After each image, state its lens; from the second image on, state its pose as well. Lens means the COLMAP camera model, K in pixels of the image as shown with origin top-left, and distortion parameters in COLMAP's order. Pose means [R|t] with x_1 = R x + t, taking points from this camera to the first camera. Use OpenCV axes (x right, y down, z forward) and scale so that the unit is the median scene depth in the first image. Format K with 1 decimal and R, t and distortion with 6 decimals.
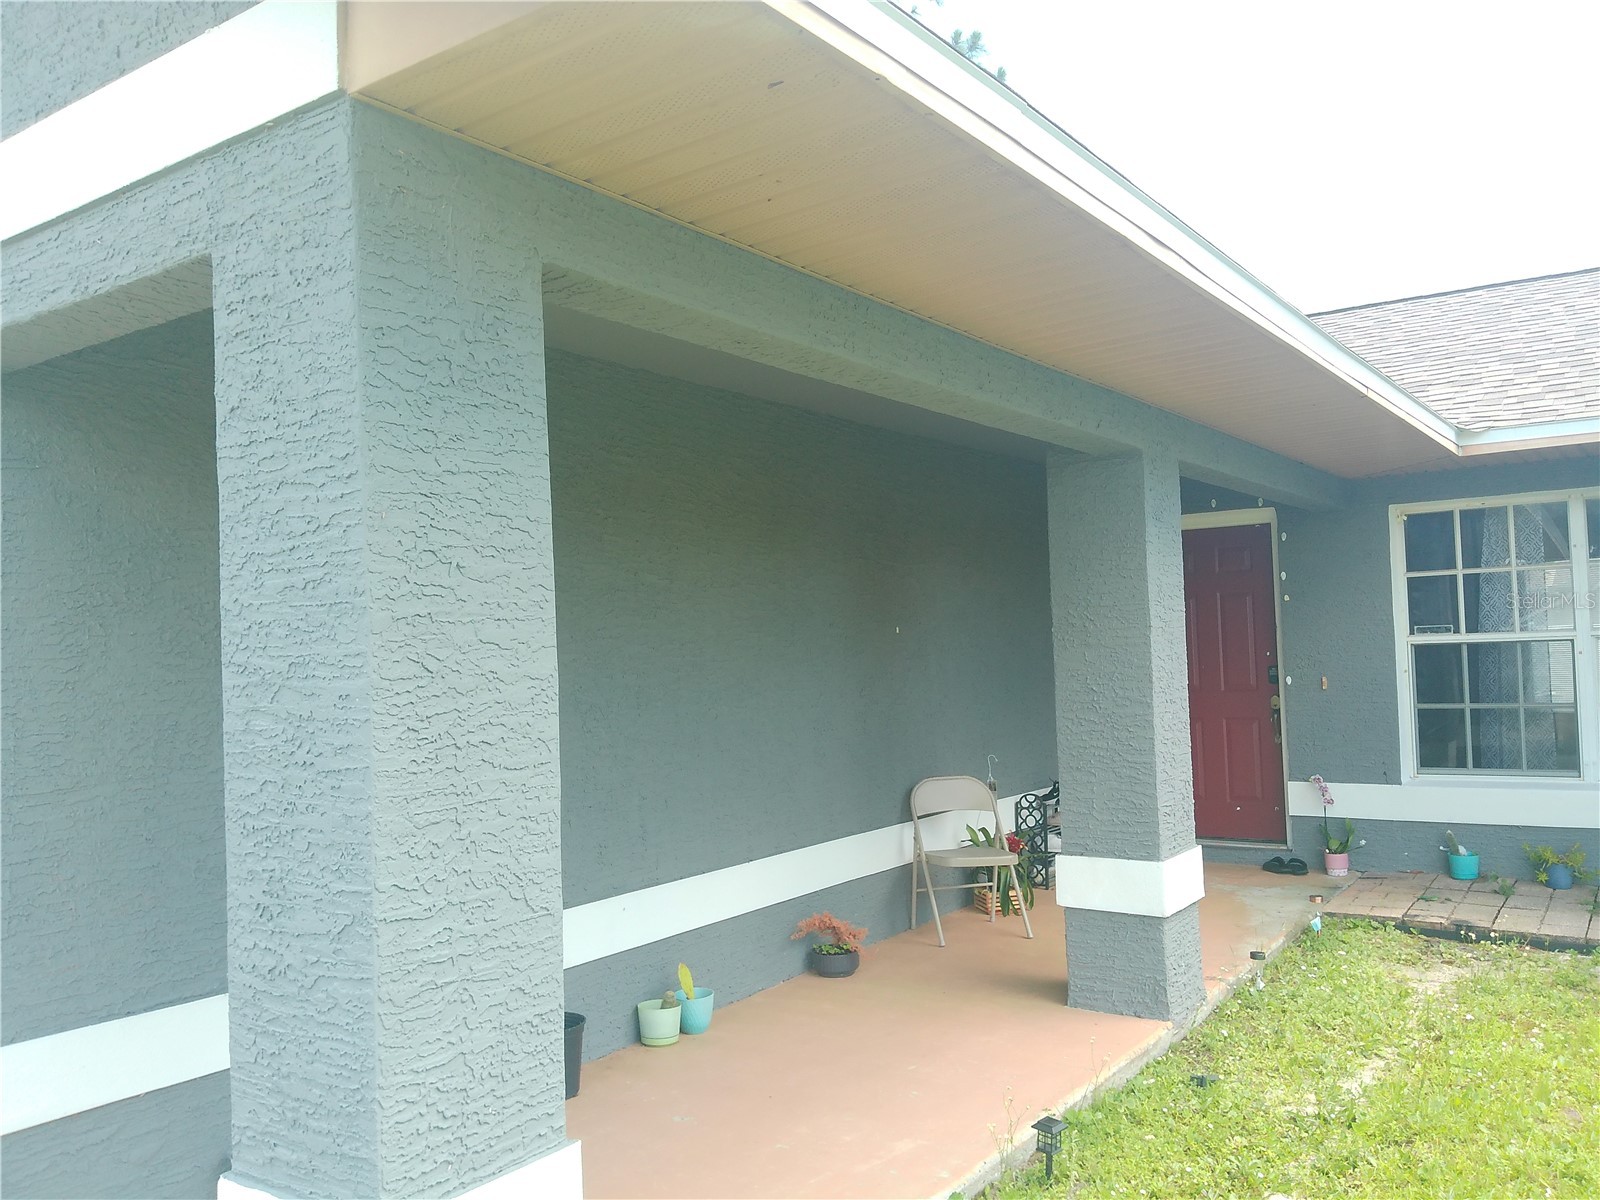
lens RADIAL K [[1336.1, 0, 804.8], [0, 1336.1, 597.1], [0, 0, 1]] dist [0.089724, -0.135810]
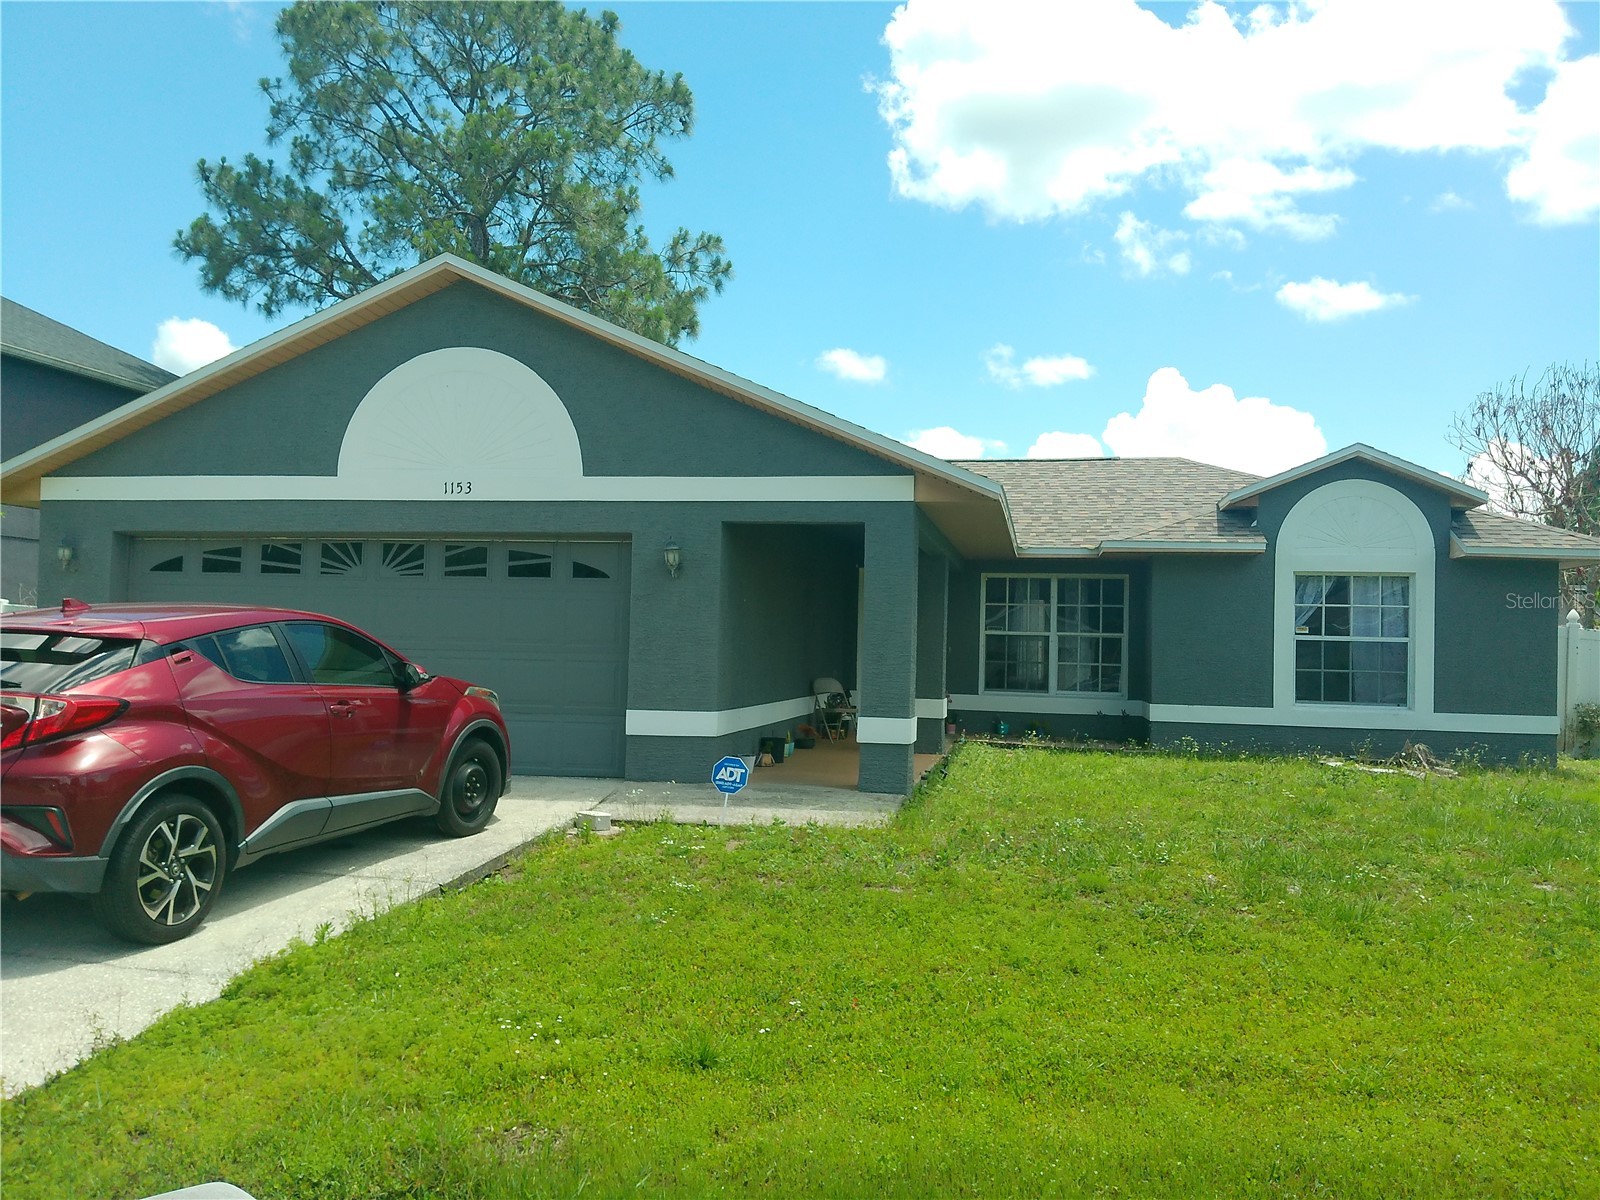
lens RADIAL K [[1336.1, 0, 793.5], [0, 1336.1, 605.4], [0, 0, 1]] dist [0.089724, -0.135810]
pose [[0.920278, 0.070309, 0.384895, -0.906015], [-0.072265, 0.997341, -0.009401, 0.038052], [-0.384533, -0.019163, 0.922912, -1.200874]]
